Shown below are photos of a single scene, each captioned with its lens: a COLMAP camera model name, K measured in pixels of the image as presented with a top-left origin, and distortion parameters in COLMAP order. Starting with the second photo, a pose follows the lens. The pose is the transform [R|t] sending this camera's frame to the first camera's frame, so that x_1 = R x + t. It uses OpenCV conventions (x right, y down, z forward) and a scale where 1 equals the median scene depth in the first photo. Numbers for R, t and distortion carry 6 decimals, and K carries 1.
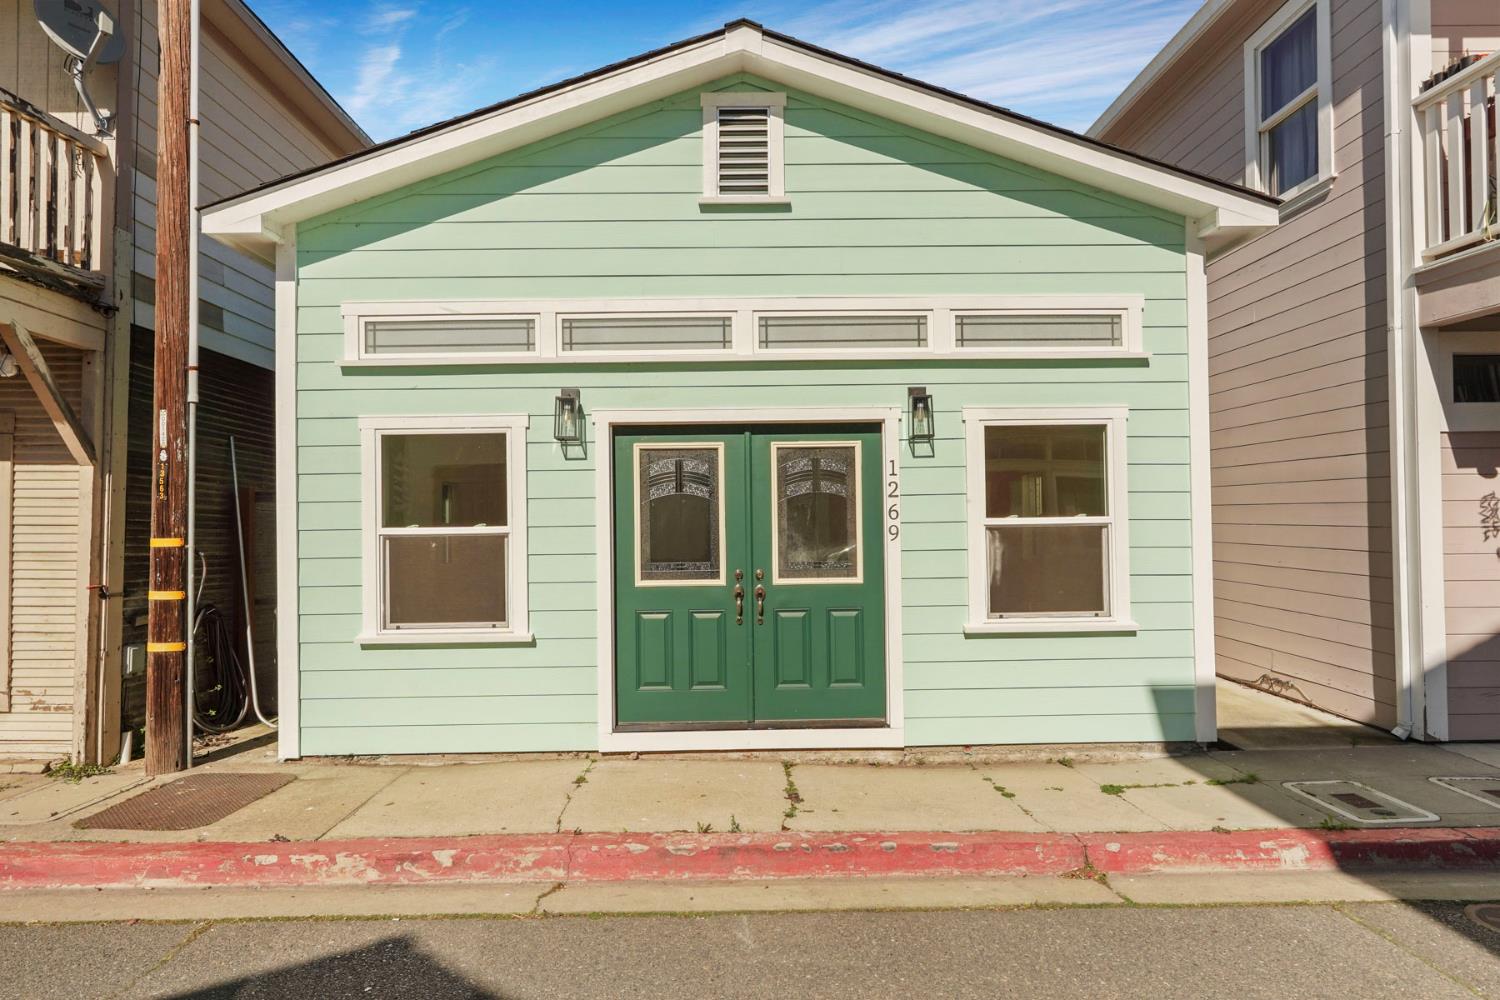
lens RADIAL K [[856.8, 0, 747.4], [0, 856.8, 504.8], [0, 0, 1]] dist [0.000110, 0.002387]
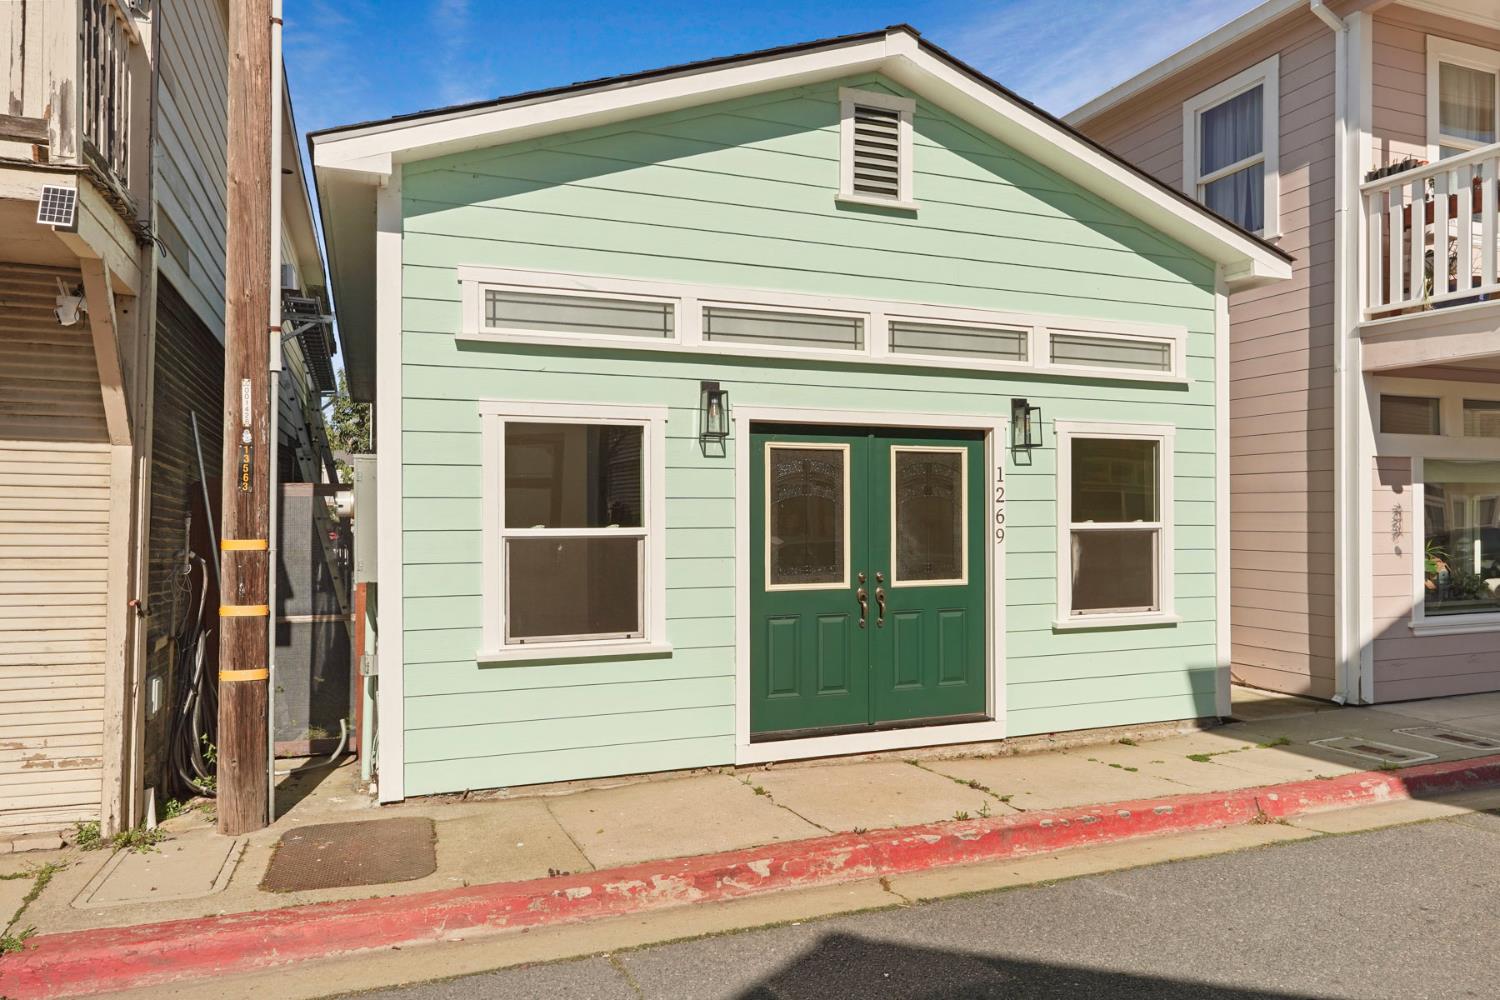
lens RADIAL K [[975.1, 0, 745.7], [0, 975.1, 520.7], [0, 0, 1]] dist [0.006407, -0.000680]
pose [[0.938231, 0.008610, 0.345902, -0.536756], [-0.013229, 0.999852, 0.010996, 0.004871], [-0.345756, -0.014893, 0.938206, -0.017510]]
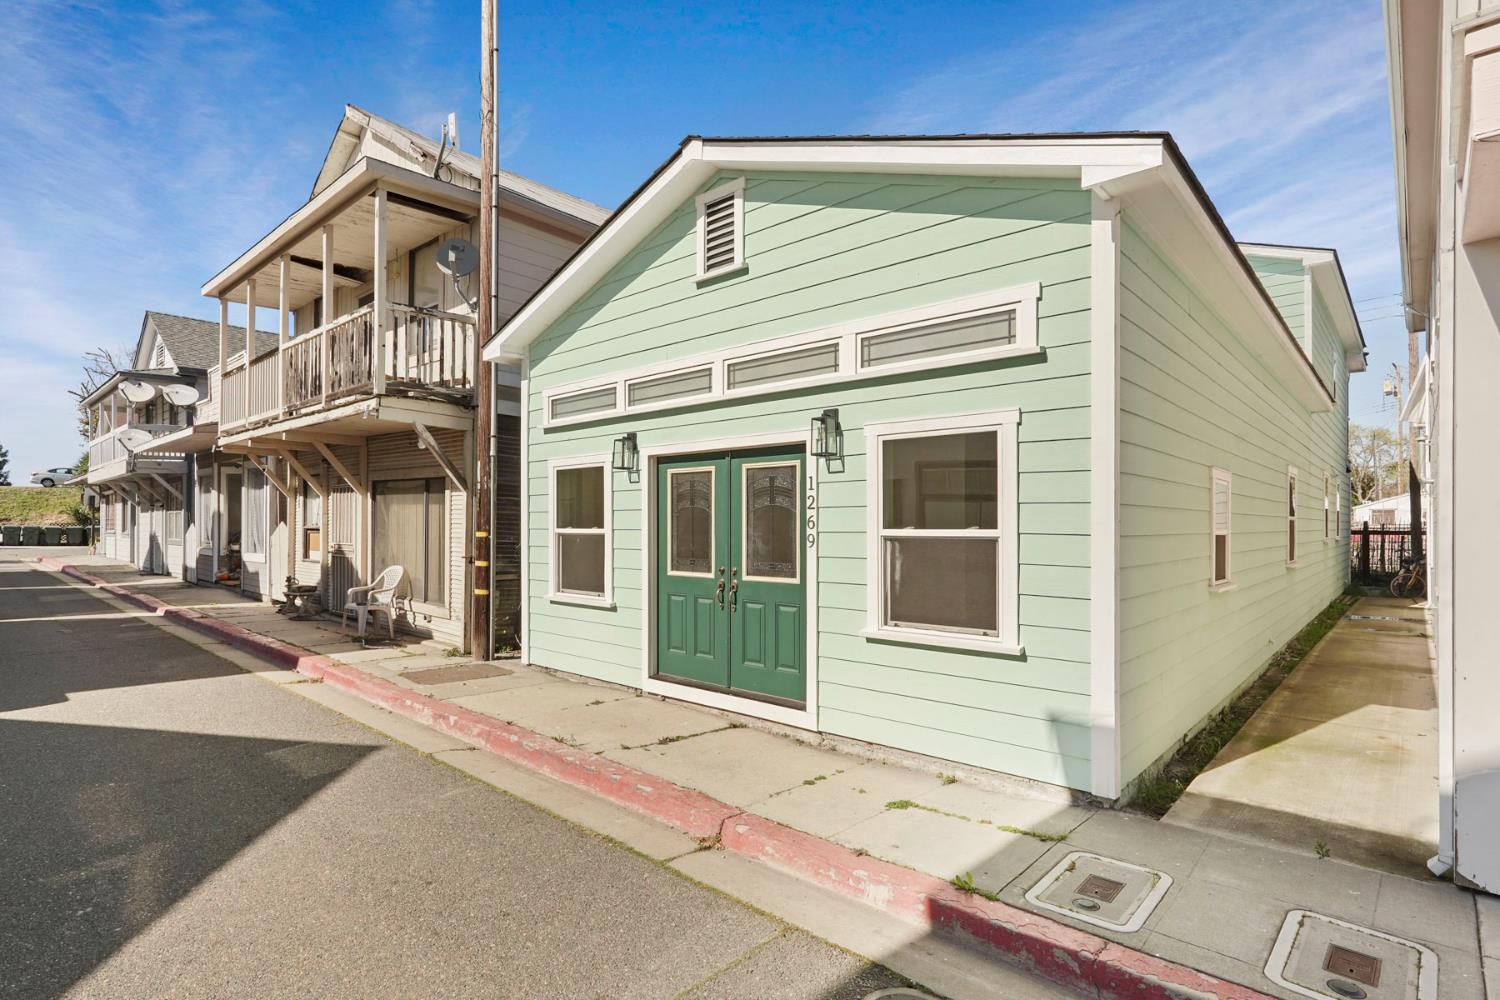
lens RADIAL K [[748.0, 0, 747.8], [0, 748.0, 525.2], [0, 0, 1]] dist [-0.003228, 0.003912]
pose [[0.731039, 0.014542, -0.682180, 0.780394], [-0.001210, 0.999799, 0.020017, -0.007299], [0.682334, -0.013808, 0.730910, 0.222231]]
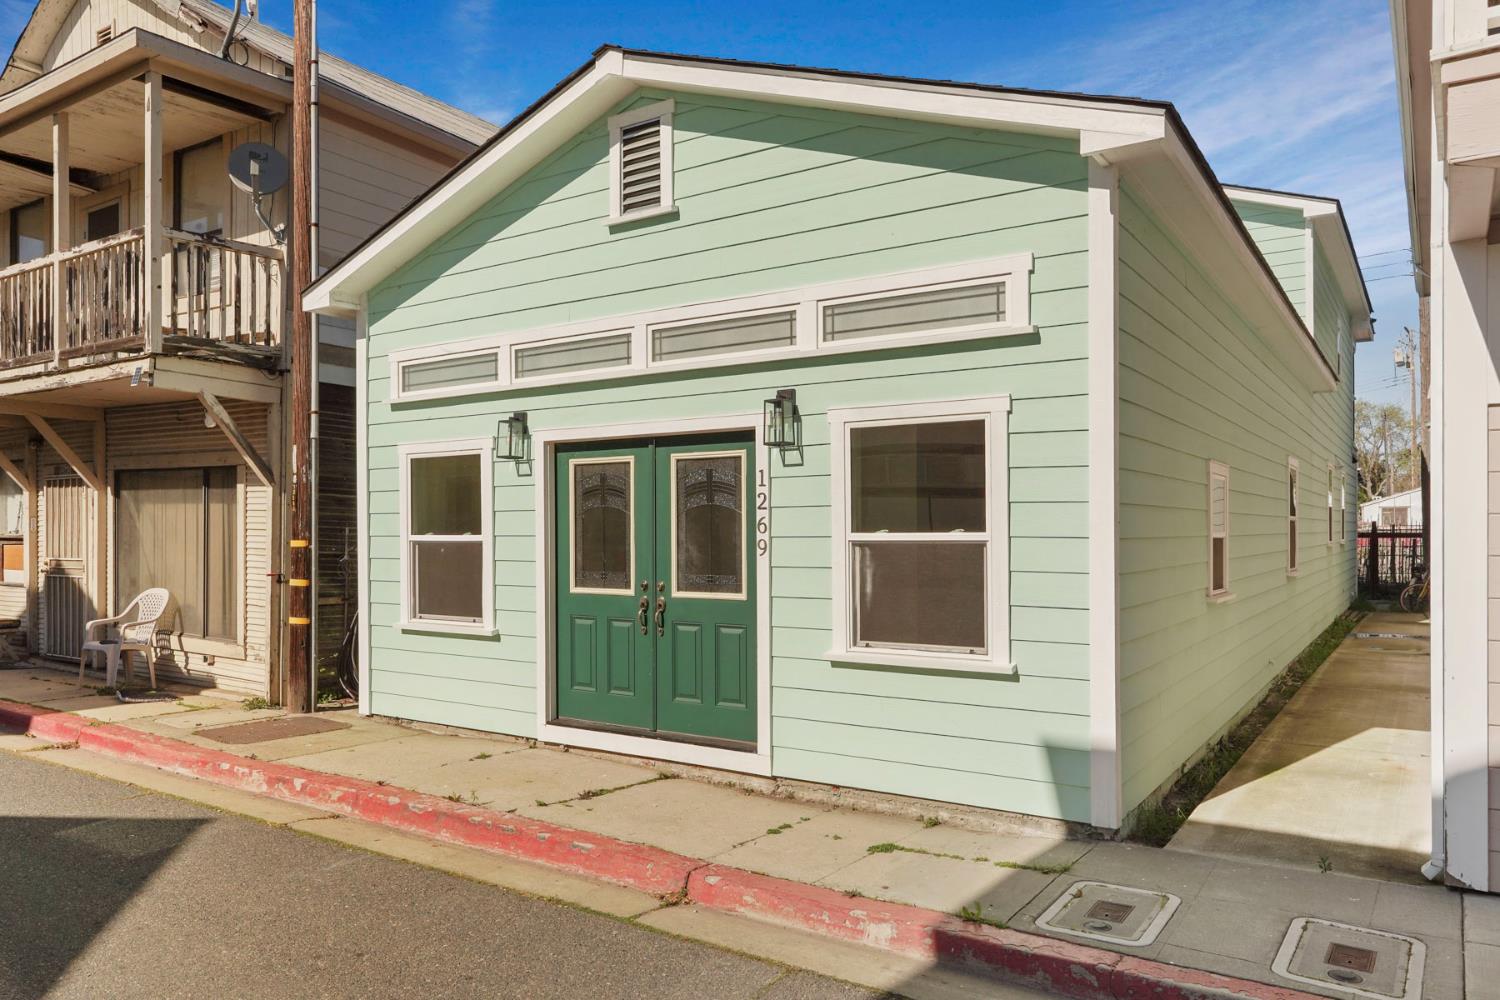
lens RADIAL K [[1034.9, 0, 744.6], [0, 1034.9, 532.6], [0, 0, 1]] dist [0.013697, -0.009274]
pose [[0.821677, 0.012011, -0.569827, 0.798529], [0.000807, 0.999752, 0.022236, -0.008612], [0.569953, -0.018731, 0.821464, 0.058417]]
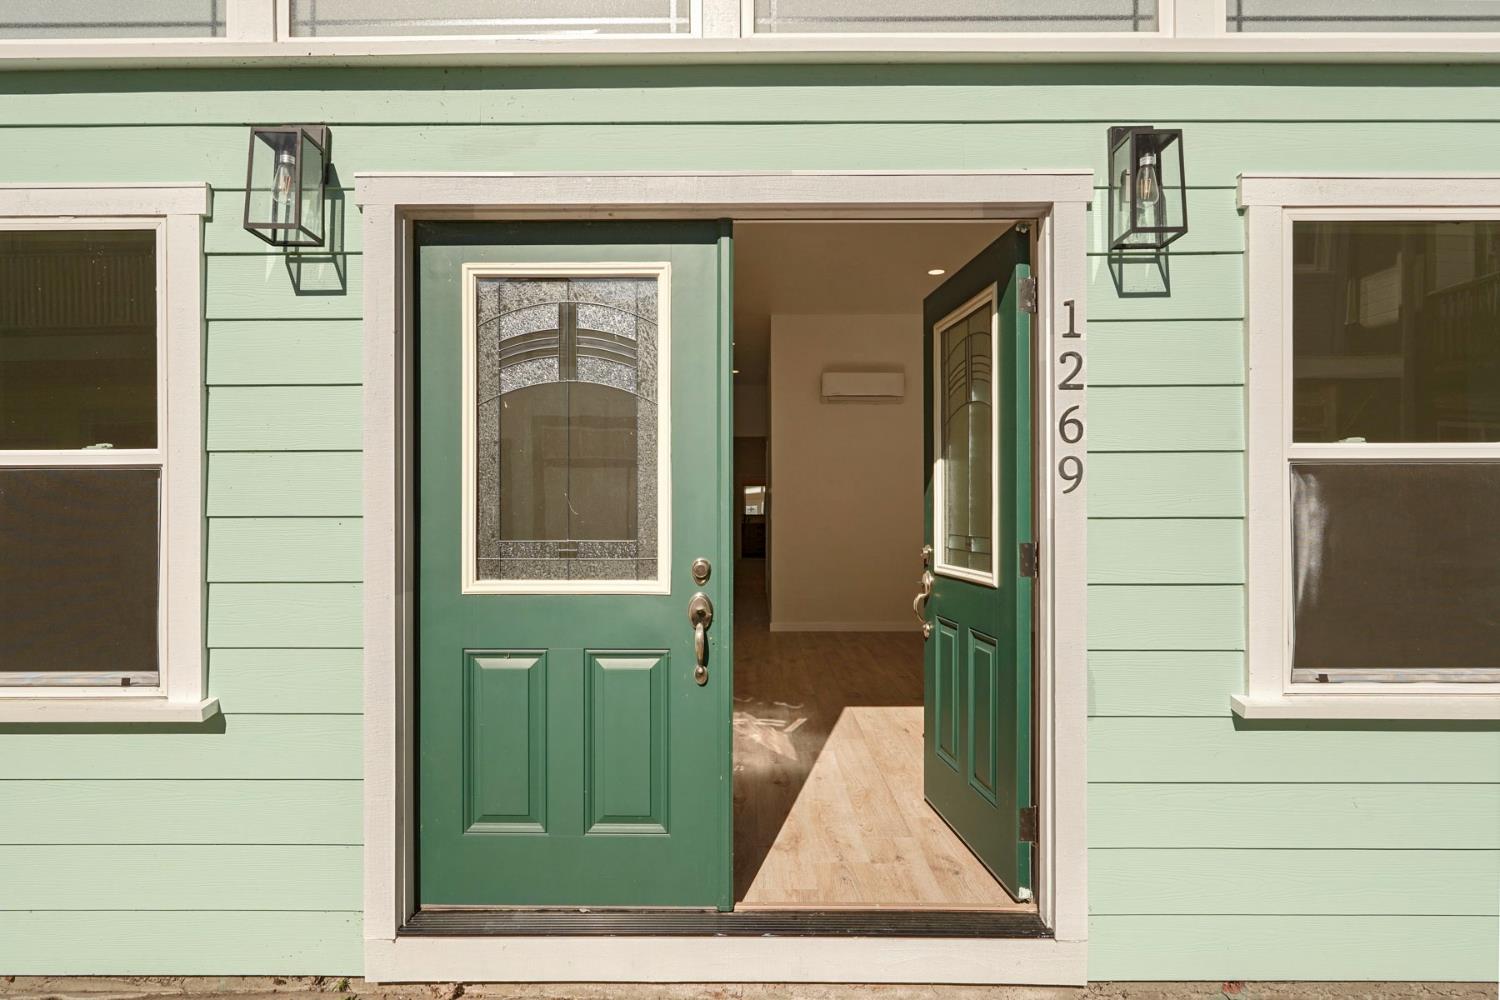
lens RADIAL K [[856.8, 0, 738.9], [0, 856.8, 501.4], [0, 0, 1]] dist [0.000110, 0.002387]
pose [[0.999686, 0.012097, -0.021928, 0.018256], [-0.011794, 0.999834, 0.013896, 0.041690], [0.022092, -0.013633, 0.999663, 0.576598]]
